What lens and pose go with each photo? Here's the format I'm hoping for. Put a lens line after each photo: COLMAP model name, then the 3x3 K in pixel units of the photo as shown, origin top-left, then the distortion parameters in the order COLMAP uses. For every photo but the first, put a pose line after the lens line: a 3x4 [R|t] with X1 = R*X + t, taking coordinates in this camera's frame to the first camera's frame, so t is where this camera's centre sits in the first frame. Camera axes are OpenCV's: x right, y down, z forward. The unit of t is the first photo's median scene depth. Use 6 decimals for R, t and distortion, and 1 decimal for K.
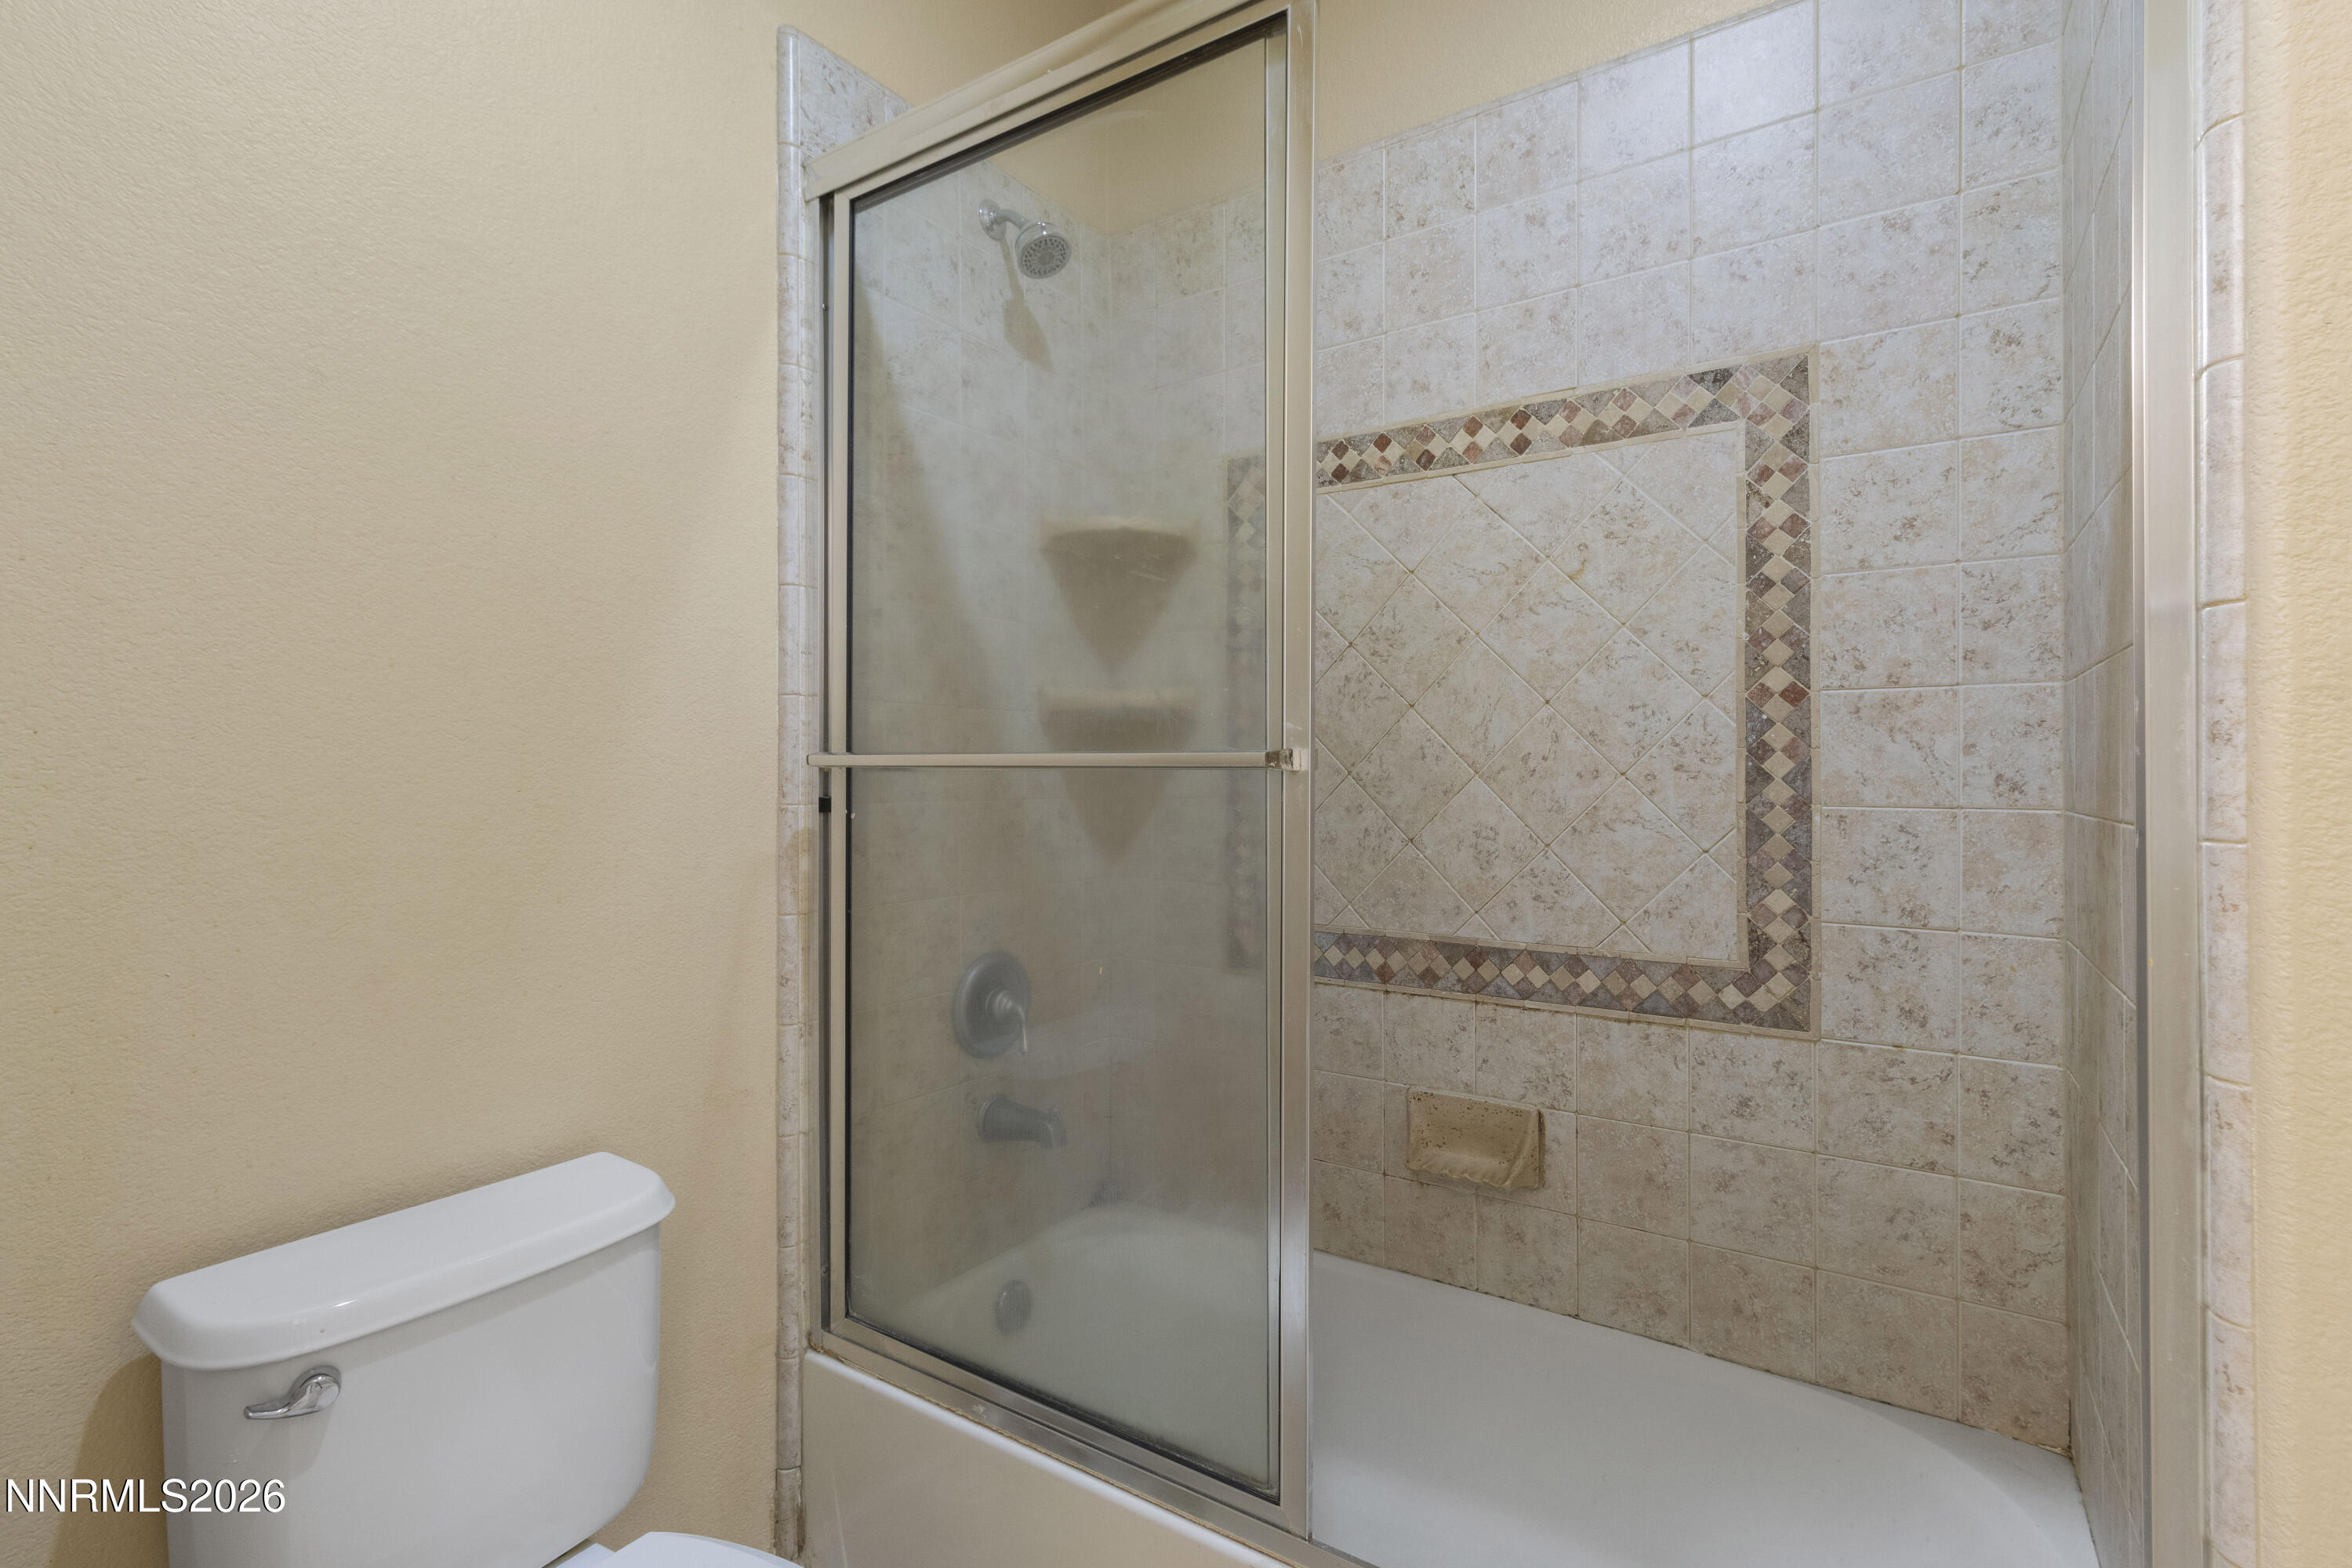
lens RADIAL K [[1086.4, 0, 1165.4], [0, 1086.4, 787.7], [0, 0, 1]] dist [0.005036, -0.000046]
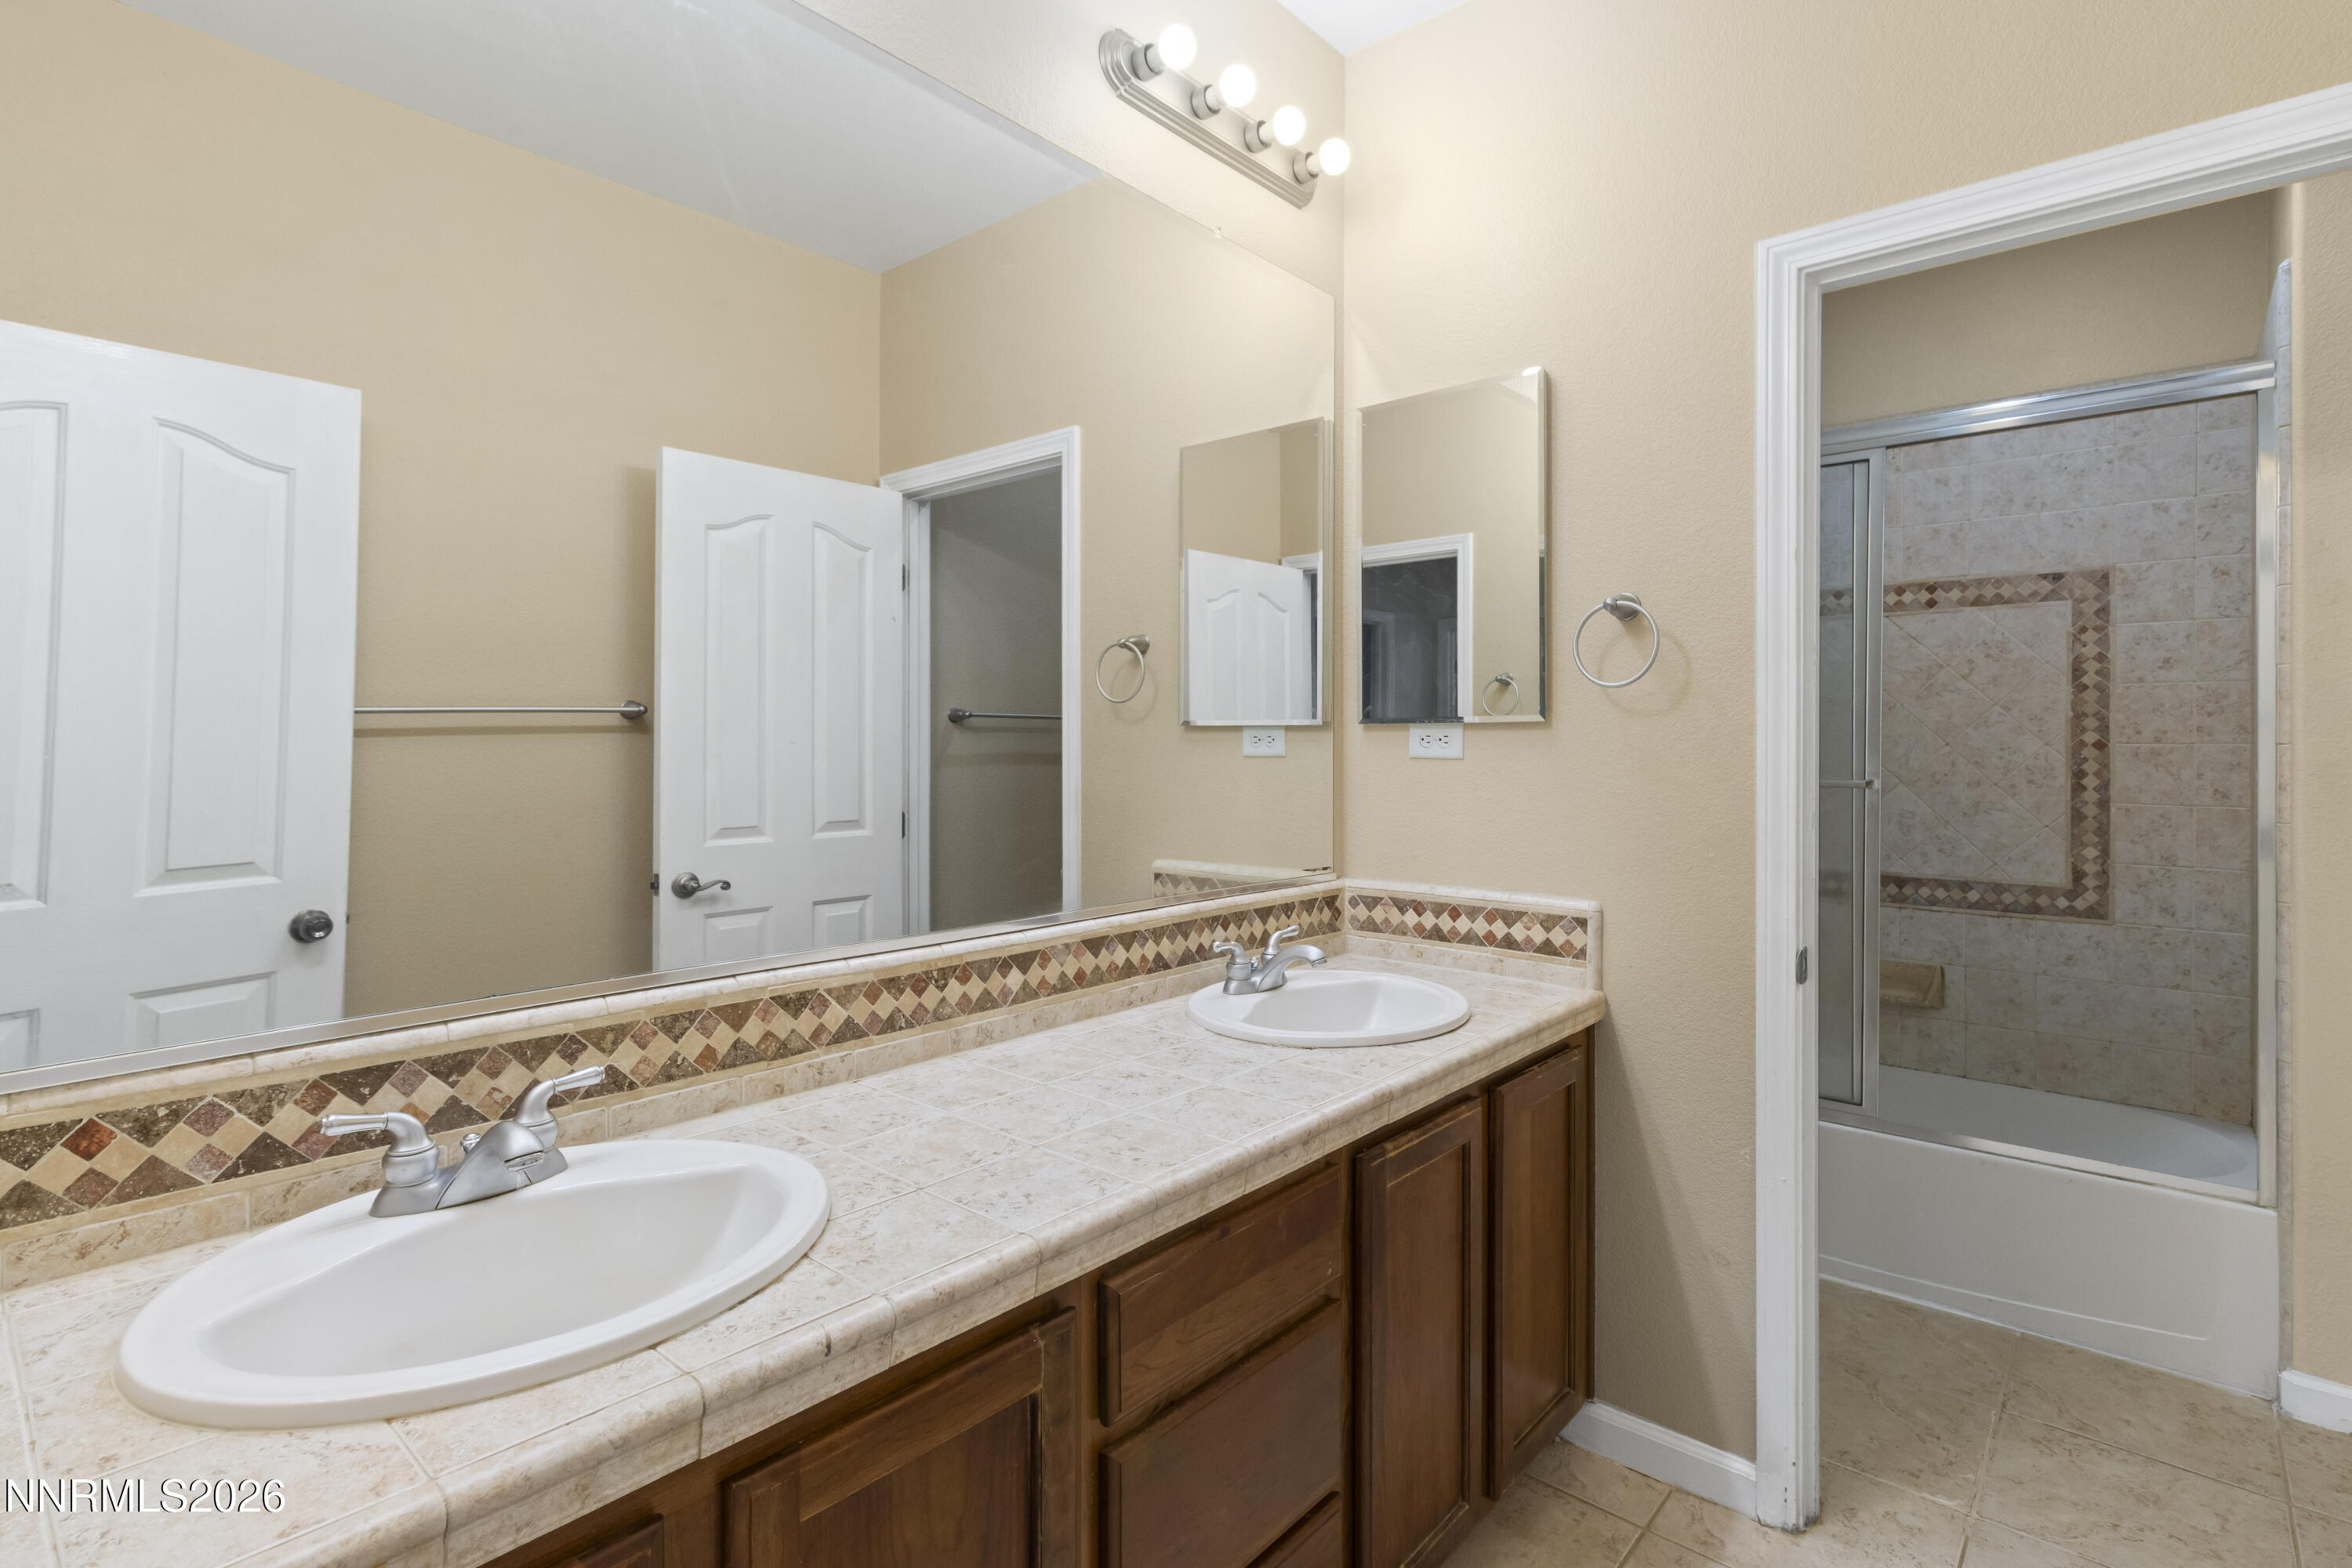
lens RADIAL K [[1086.4, 0, 1189.4], [0, 1086.4, 762.1], [0, 0, 1]] dist [0.005036, -0.000046]
pose [[0.991244, 0.004257, -0.131978, -0.756070], [-0.003914, 0.999988, 0.002862, -0.054456], [0.131988, -0.002321, 0.991249, -1.112496]]
